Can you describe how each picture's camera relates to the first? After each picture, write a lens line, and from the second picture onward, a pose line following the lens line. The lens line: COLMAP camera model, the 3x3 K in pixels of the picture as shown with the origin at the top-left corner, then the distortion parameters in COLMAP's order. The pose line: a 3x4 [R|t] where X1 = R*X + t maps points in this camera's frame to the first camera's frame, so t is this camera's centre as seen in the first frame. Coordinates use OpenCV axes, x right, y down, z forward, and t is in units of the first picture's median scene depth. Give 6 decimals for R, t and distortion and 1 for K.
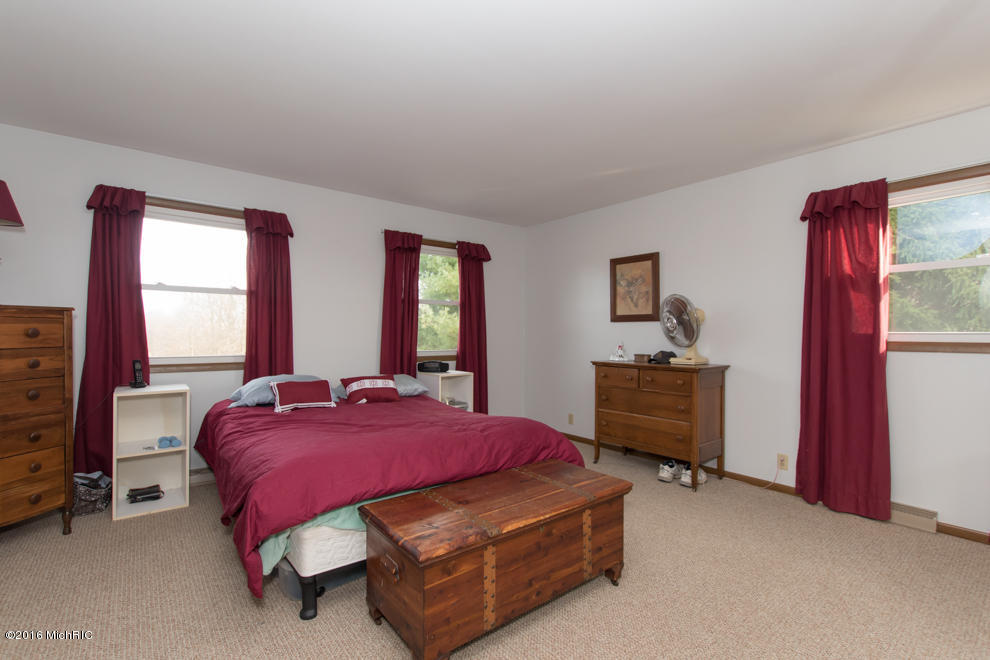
lens RADIAL K [[446.4, 0, 495.0], [0, 446.4, 330.0], [0, 0, 1]] dist [0.019270, 0.000034]
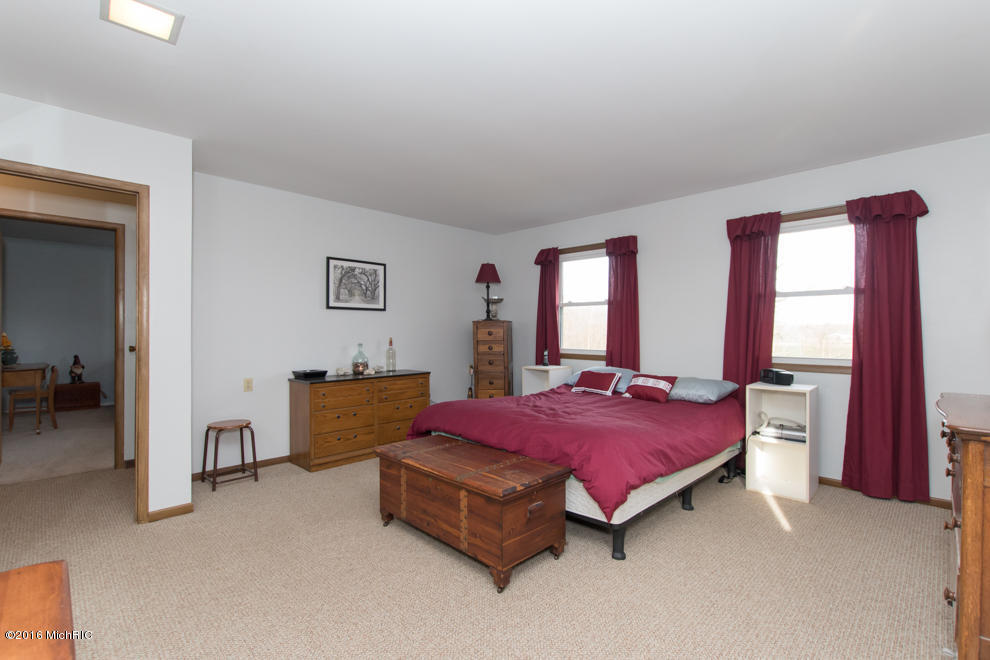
lens RADIAL K [[452.2, 0, 495.0], [0, 452.2, 330.0], [0, 0, 1]] dist [-0.046381, -0.000189]
pose [[0.113935, -0.010212, -0.993436, 0.789621], [0.002237, 0.999947, -0.010022, 0.009770], [0.993486, -0.001081, 0.113952, 0.567230]]
